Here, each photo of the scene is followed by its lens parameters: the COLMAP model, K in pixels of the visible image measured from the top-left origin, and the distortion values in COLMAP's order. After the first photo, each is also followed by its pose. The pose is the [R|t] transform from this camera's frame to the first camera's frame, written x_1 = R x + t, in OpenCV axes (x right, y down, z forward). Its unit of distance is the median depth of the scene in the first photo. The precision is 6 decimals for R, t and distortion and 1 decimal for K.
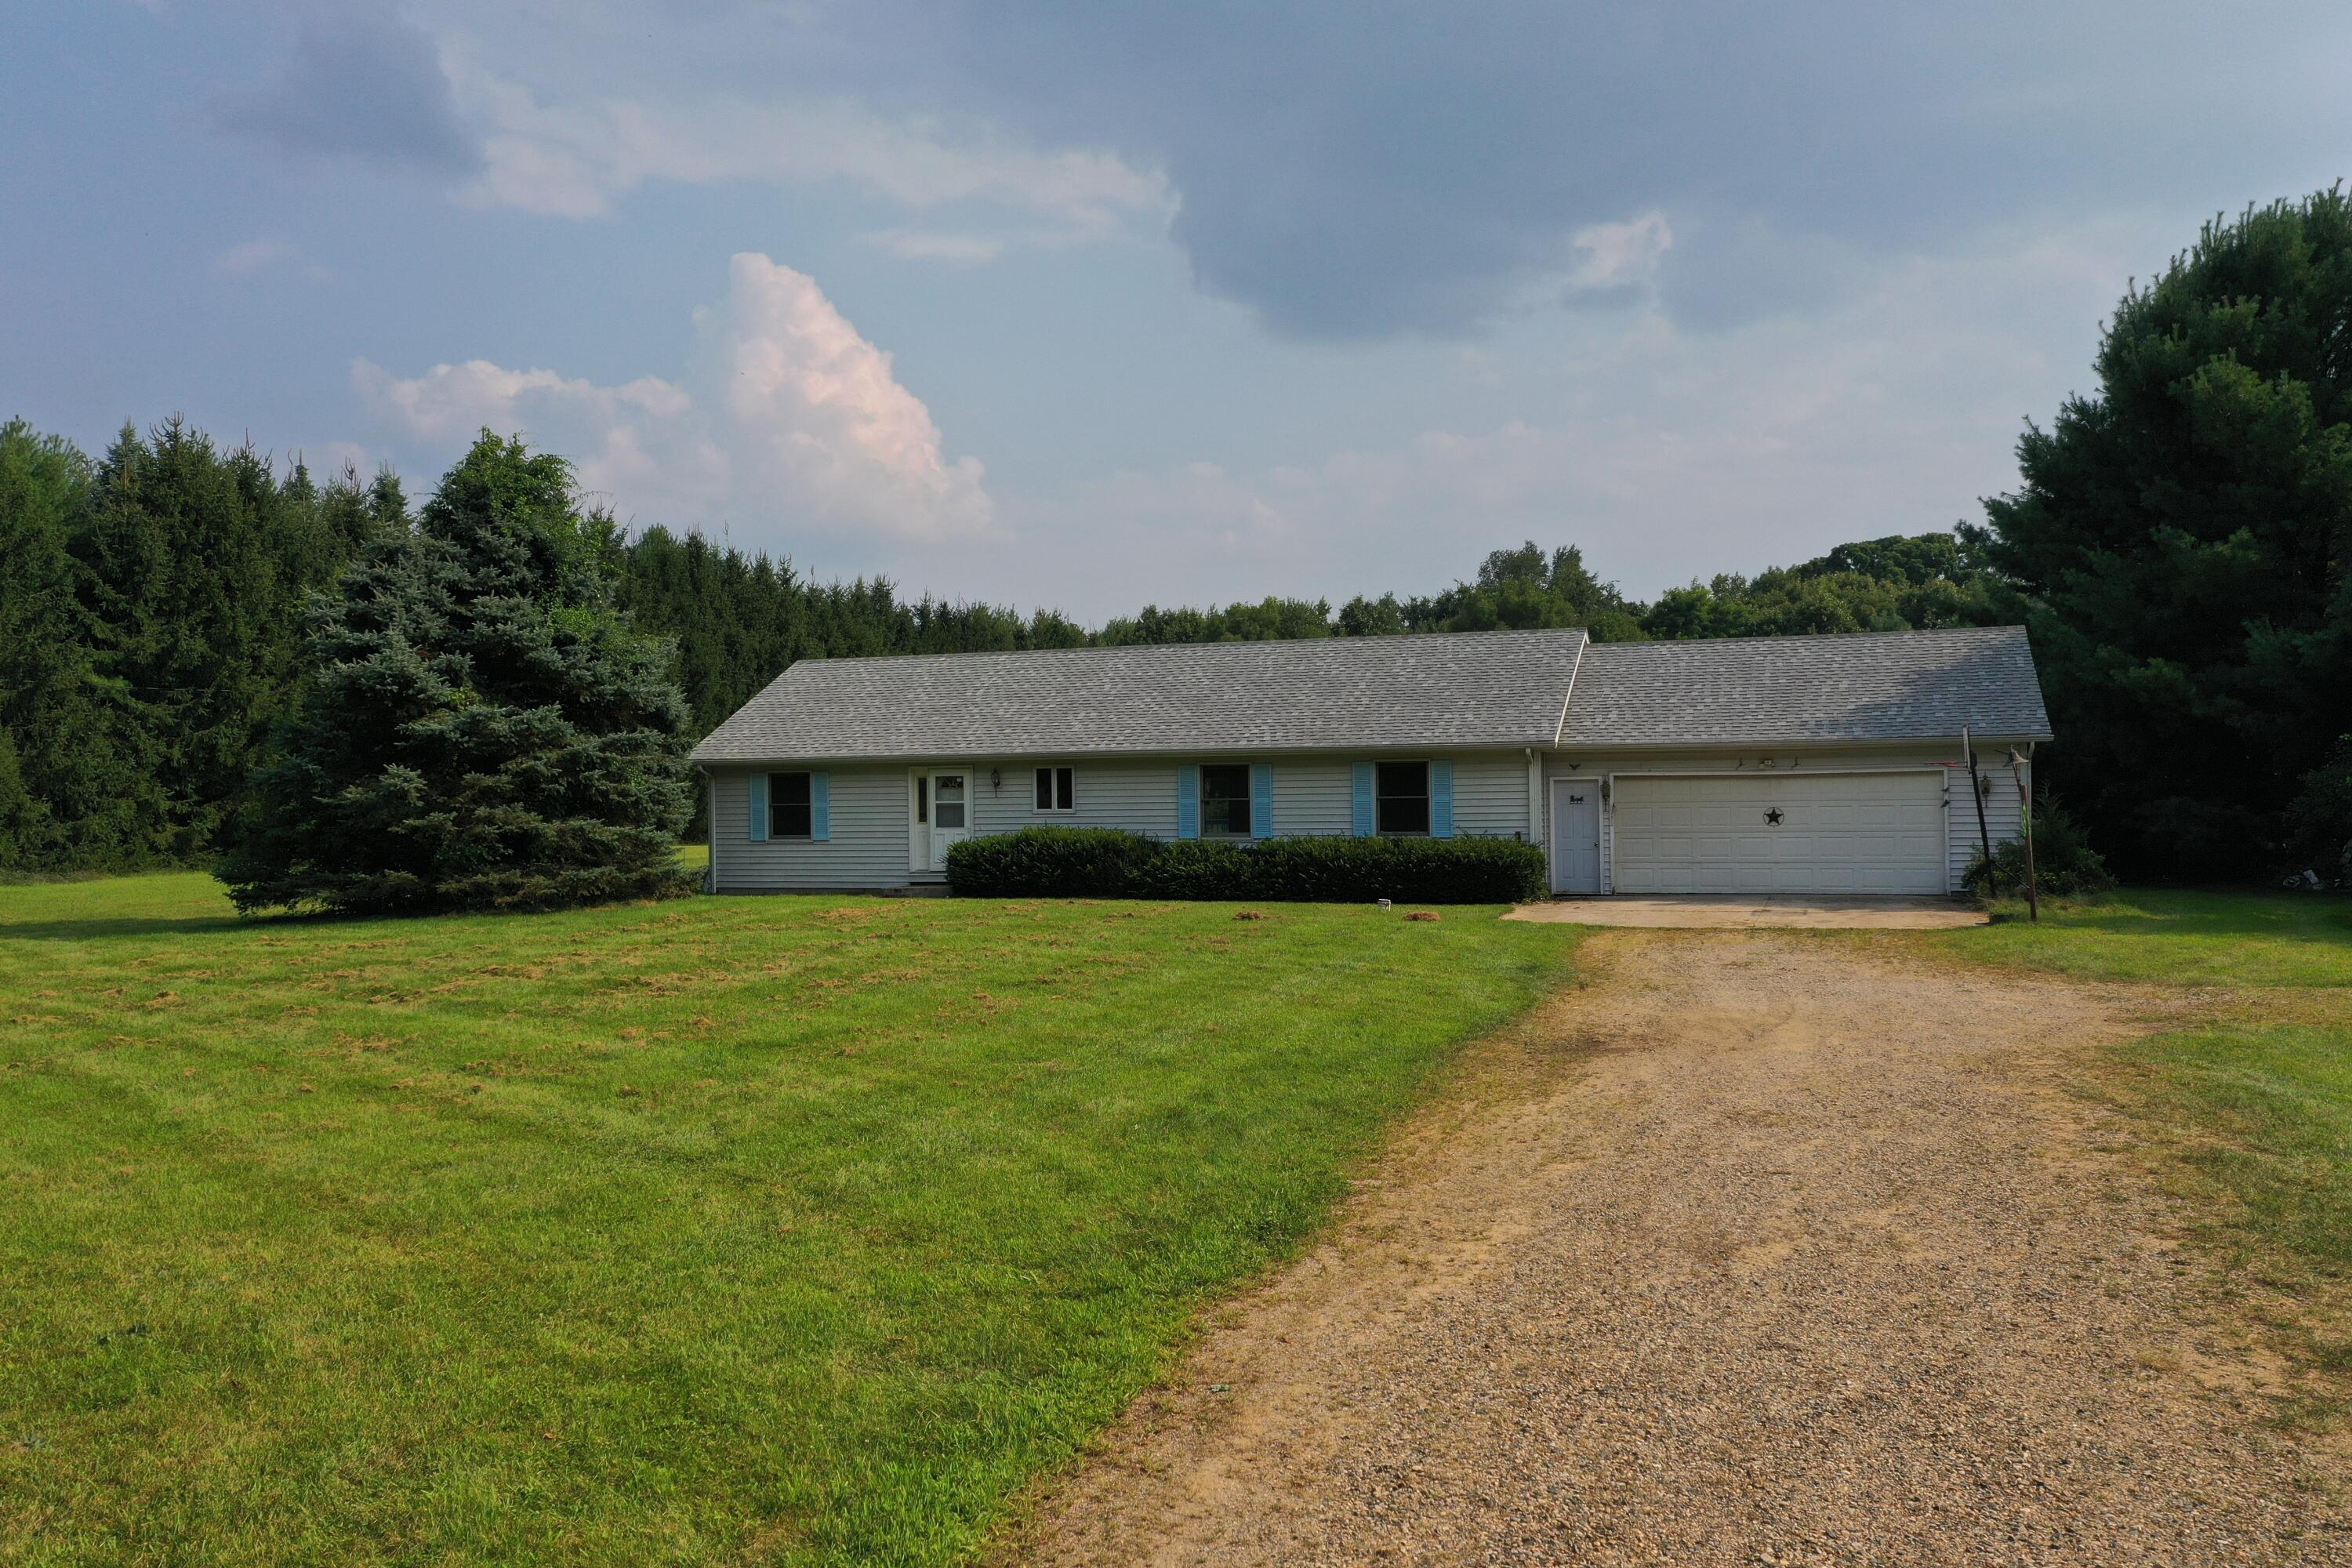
lens RADIAL K [[1820.5, 0, 1176.0], [0, 1820.5, 784.0], [0, 0, 1]] dist [0.002832, 0.002848]
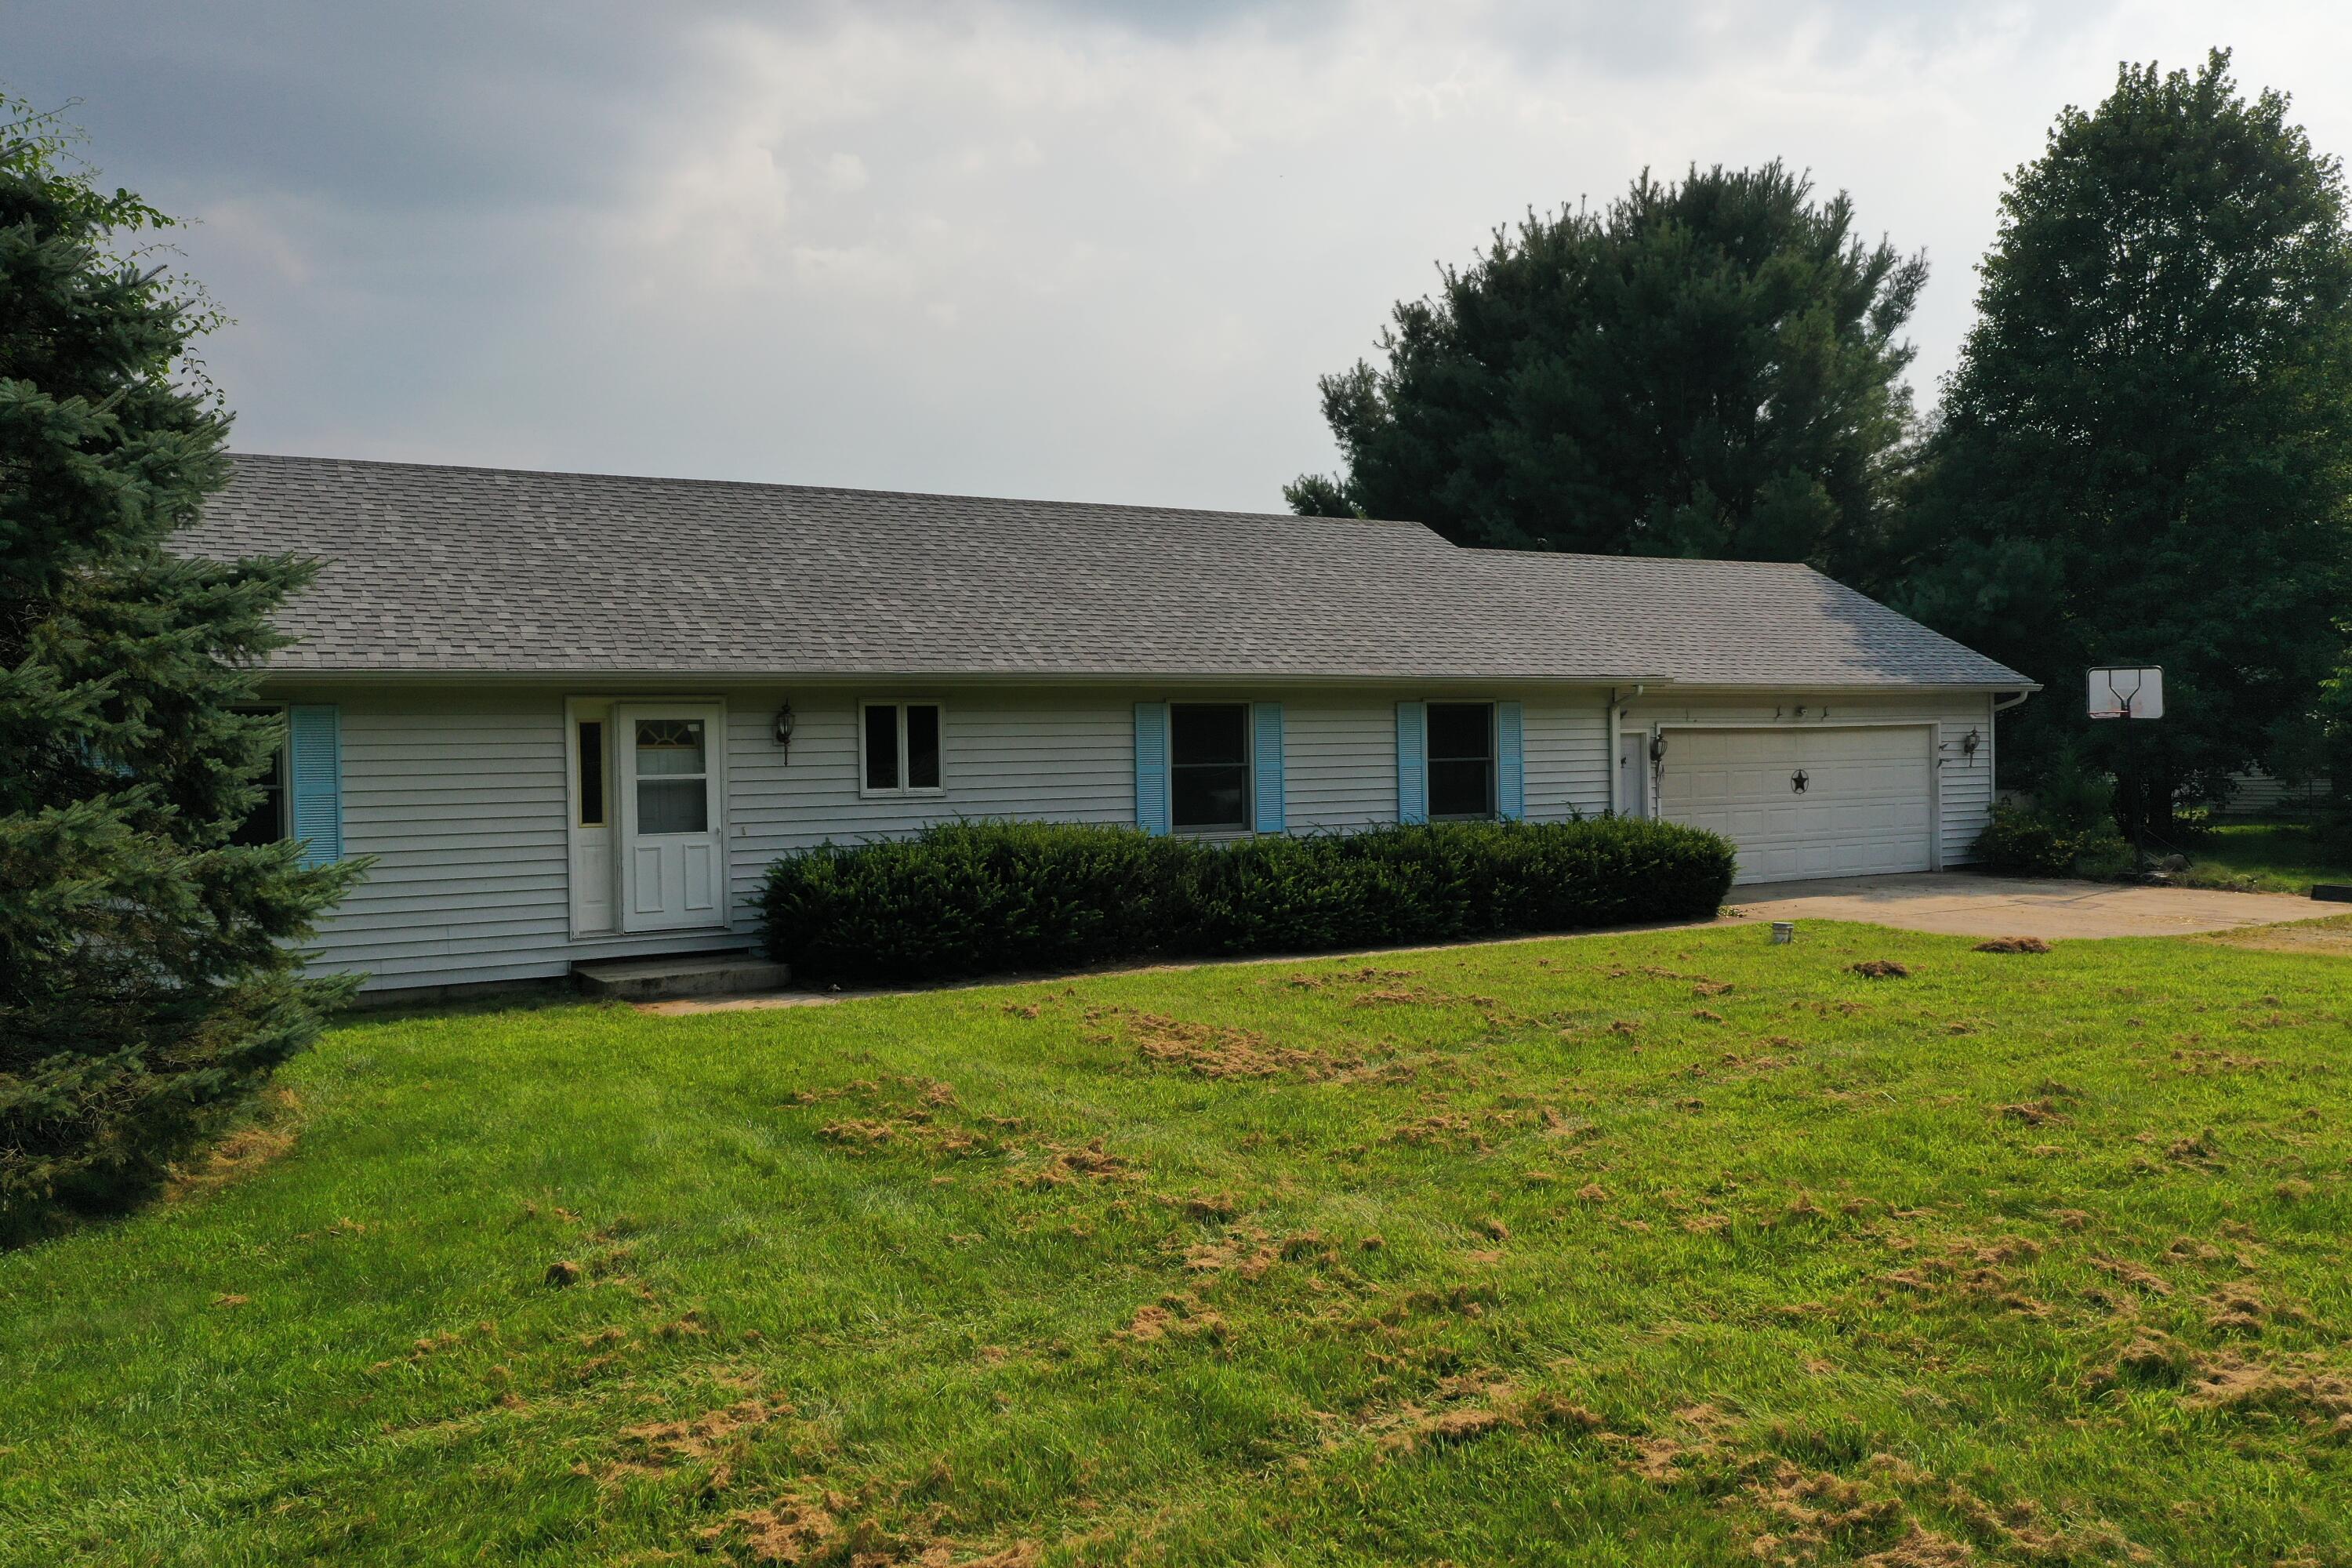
lens RADIAL K [[1815.4, 0, 1176.0], [0, 1815.4, 784.0], [0, 0, 1]] dist [-0.002218, -0.001842]
pose [[0.649463, -0.014160, 0.760262, -0.401646], [0.004249, 0.999879, 0.014994, 0.005569], [-0.760381, -0.006507, 0.649444, 0.633188]]
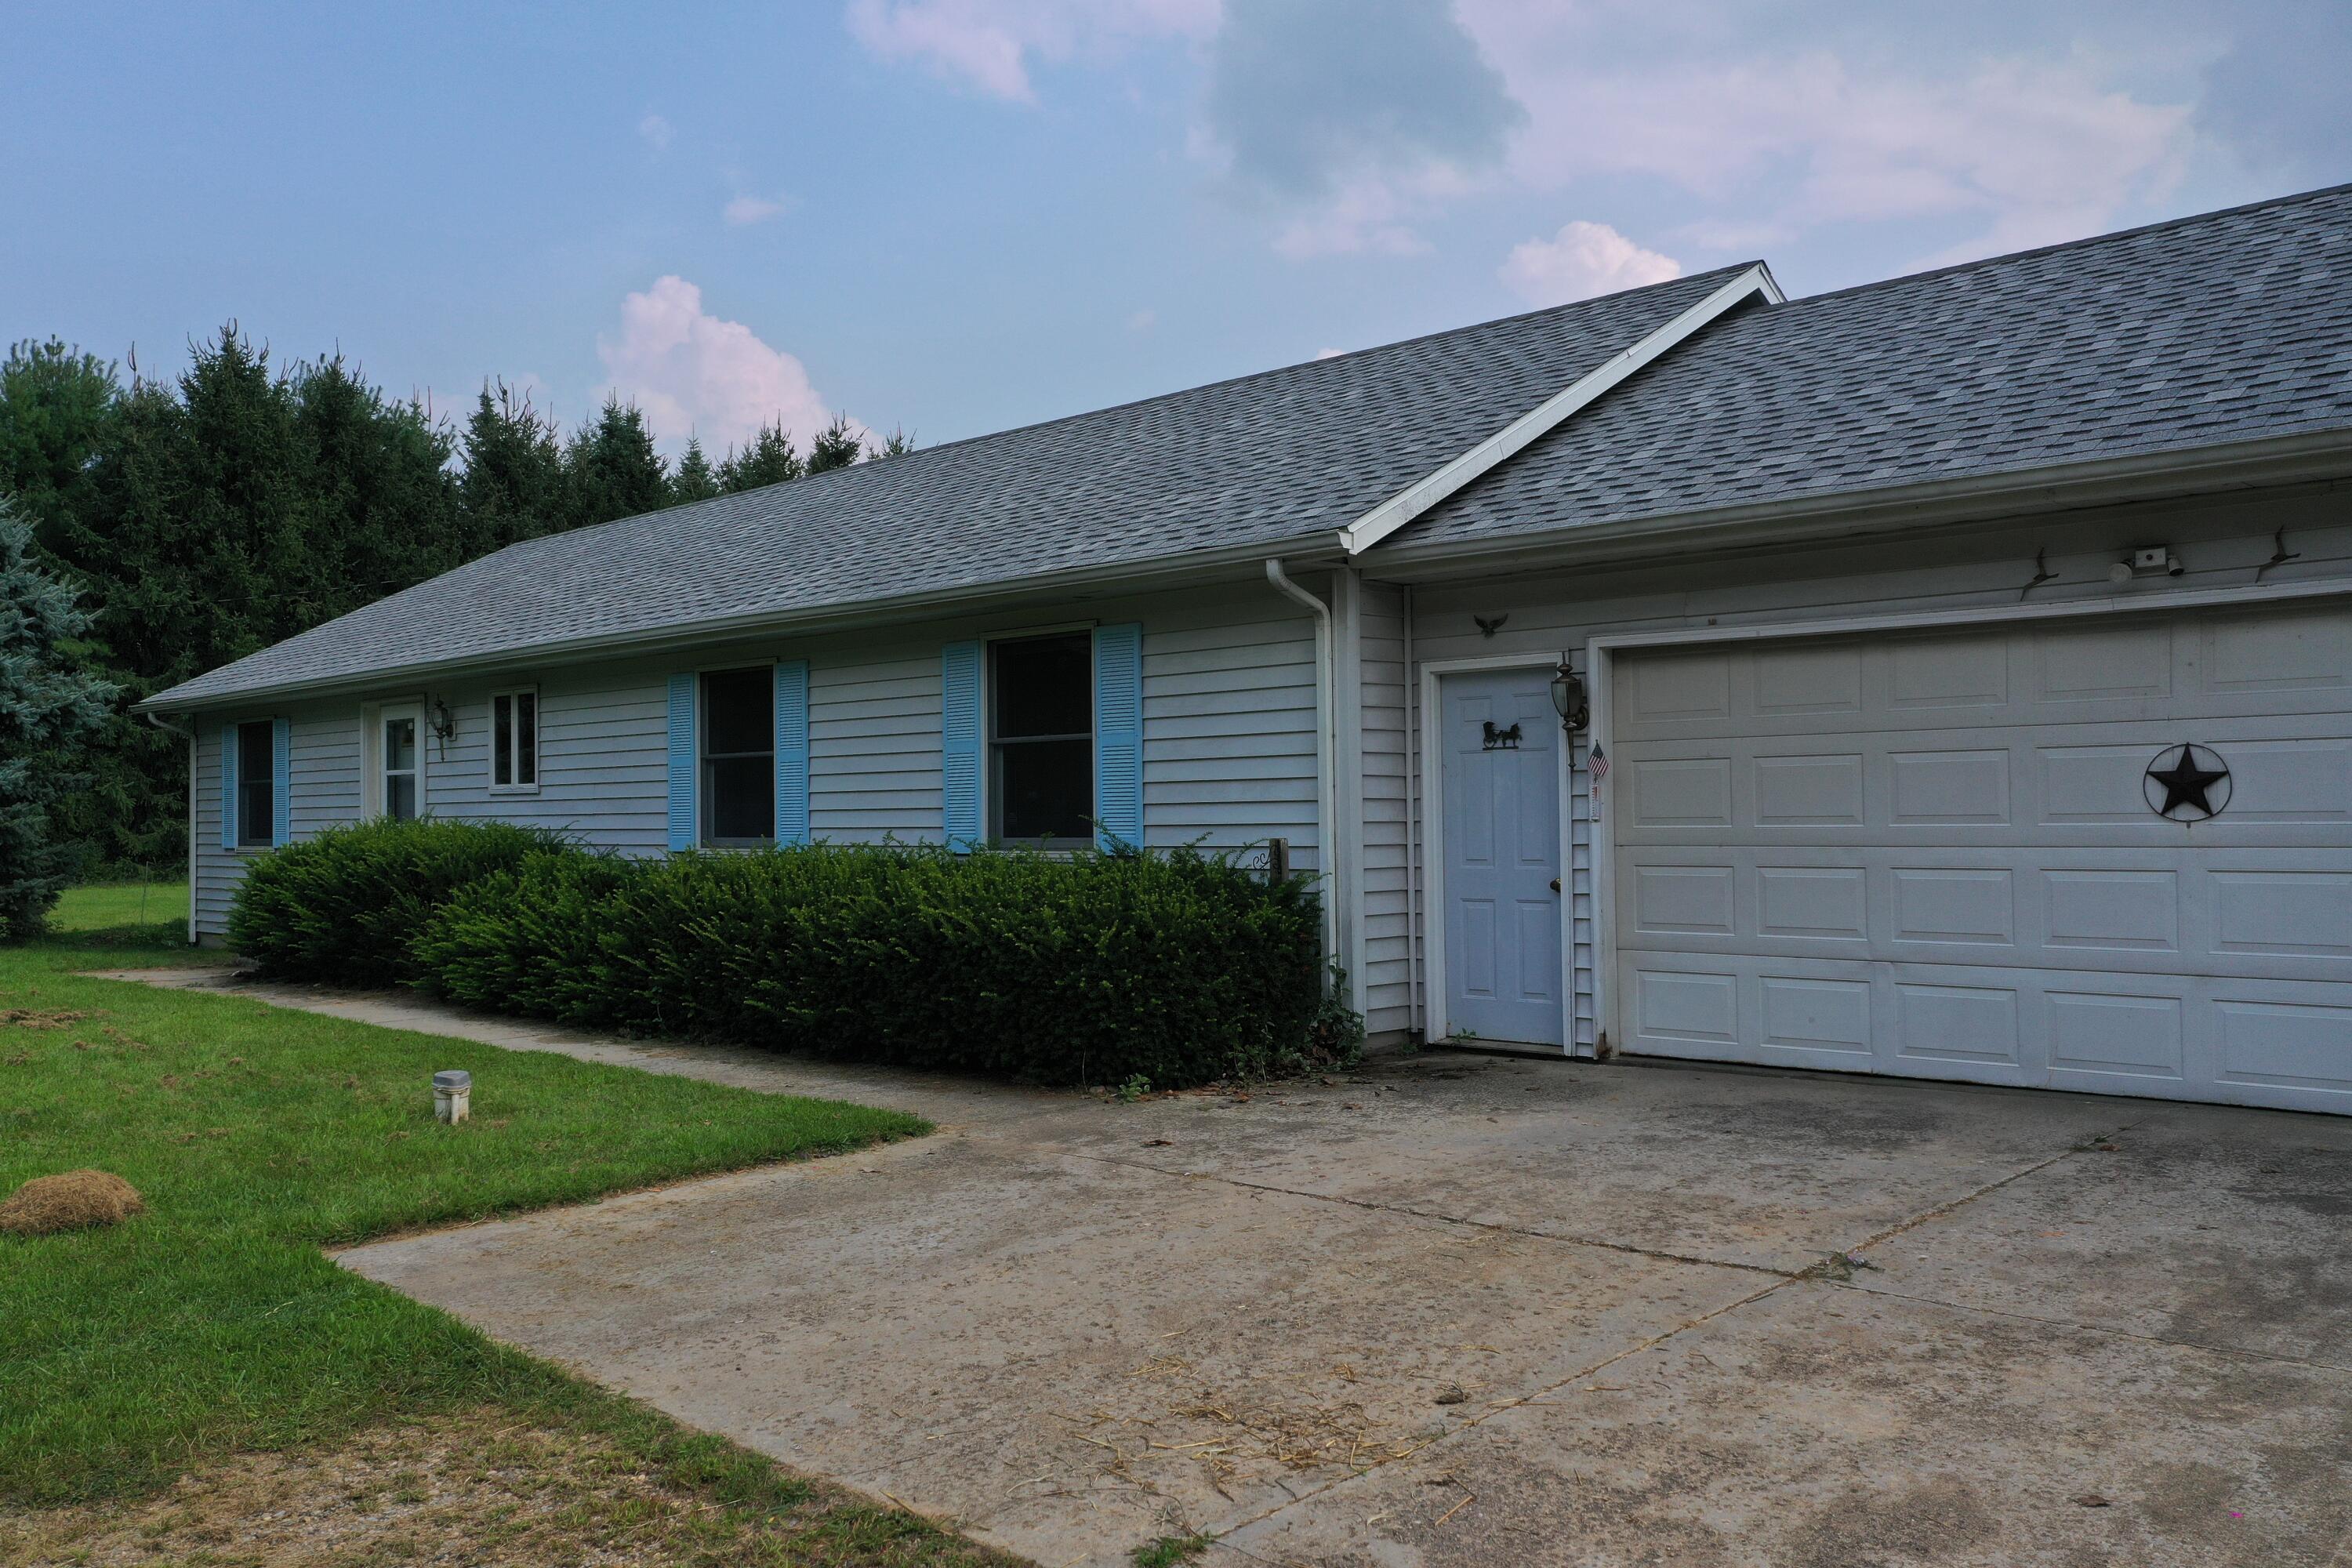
lens RADIAL K [[1834.5, 0, 1176.0], [0, 1834.5, 784.0], [0, 0, 1]] dist [0.007676, -0.003787]
pose [[0.913130, -0.006256, -0.407621, 0.277509], [0.004670, 0.999977, -0.004887, 0.016988], [0.407642, 0.002559, 0.913138, 0.658381]]
